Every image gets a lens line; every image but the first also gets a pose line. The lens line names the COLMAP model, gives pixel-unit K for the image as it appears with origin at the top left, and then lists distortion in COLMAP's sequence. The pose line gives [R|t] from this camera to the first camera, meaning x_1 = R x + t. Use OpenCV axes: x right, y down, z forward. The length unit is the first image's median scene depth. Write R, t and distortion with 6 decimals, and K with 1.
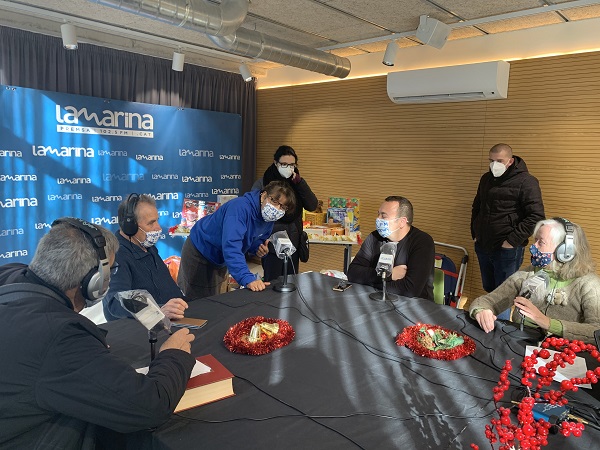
lens RADIAL K [[459.1, 0, 303.2], [0, 459.1, 216.9], [0, 0, 1]] dist [0.075566, -0.004539]
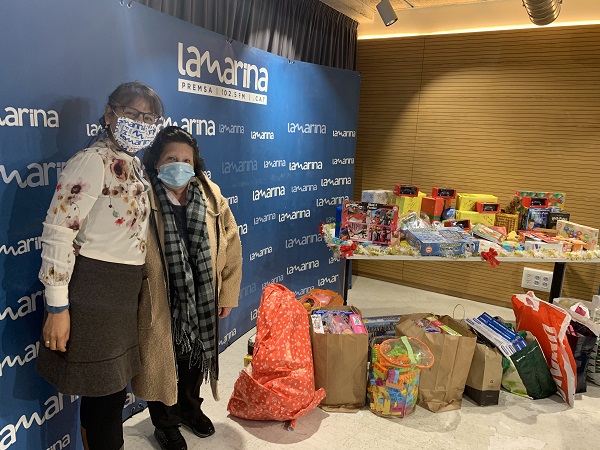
lens RADIAL K [[461.0, 0, 300.0], [0, 461.0, 225.0], [0, 0, 1]] dist [0.042420, 0.000679]
pose [[0.972643, -0.035070, 0.229644, -0.469443], [0.017501, 0.996792, 0.078098, -0.055679], [-0.231646, -0.071943, 0.970136, 0.372125]]
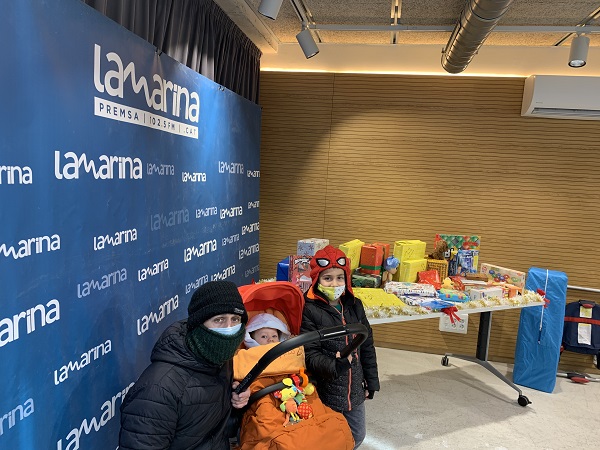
lens RADIAL K [[460.0, 0, 300.0], [0, 460.0, 225.0], [0, 0, 1]] dist [0.020719, -0.002326]
pose [[0.833581, -0.042228, 0.550781, -0.544049], [0.039539, 0.999077, 0.016758, -0.083931], [-0.550980, 0.007808, 0.834482, 0.542970]]
